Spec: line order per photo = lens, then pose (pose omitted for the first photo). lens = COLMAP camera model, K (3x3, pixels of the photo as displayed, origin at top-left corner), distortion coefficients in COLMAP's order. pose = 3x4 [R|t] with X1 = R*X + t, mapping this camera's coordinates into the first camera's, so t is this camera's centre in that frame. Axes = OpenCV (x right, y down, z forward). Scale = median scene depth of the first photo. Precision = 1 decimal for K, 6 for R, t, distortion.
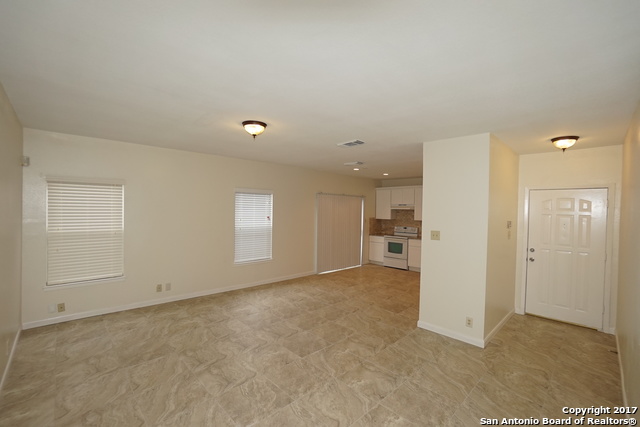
lens RADIAL K [[282.7, 0, 323.8], [0, 282.7, 215.9], [0, 0, 1]] dist [-0.029920, 0.005414]
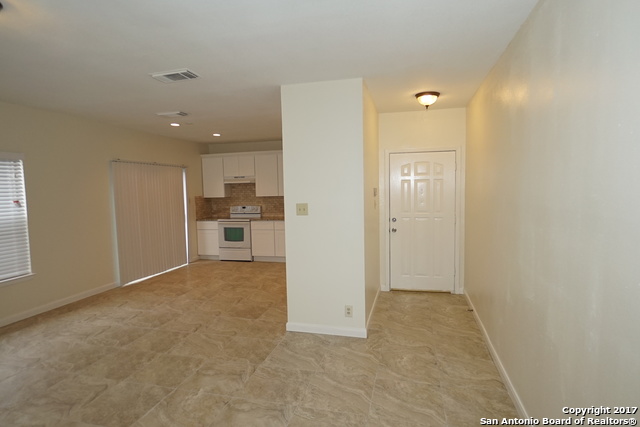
lens RADIAL K [[355.3, 0, 321.6], [0, 355.3, 214.7], [0, 0, 1]] dist [-0.026949, 0.020134]
pose [[0.857062, -0.074099, 0.509857, -0.052257], [0.048225, 0.996797, 0.063801, 0.022524], [-0.512951, -0.030094, 0.857890, 0.130604]]
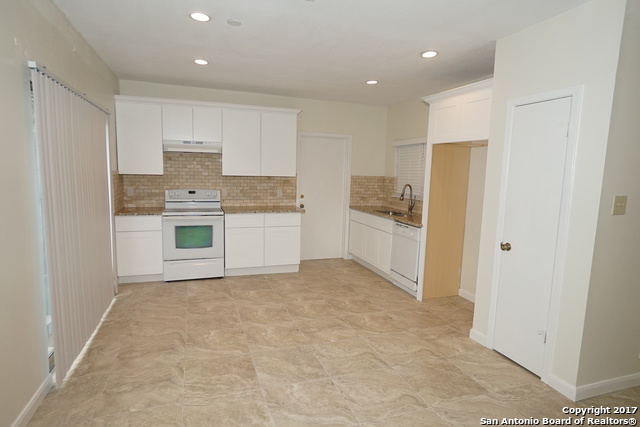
lens RADIAL K [[355.3, 0, 320.3], [0, 355.3, 215.7], [0, 0, 1]] dist [-0.026949, 0.020134]
pose [[0.425856, -0.119109, 0.896917, -0.338268], [-0.000295, 0.991279, 0.131780, 0.007234], [-0.904791, -0.056384, 0.422107, 1.140809]]
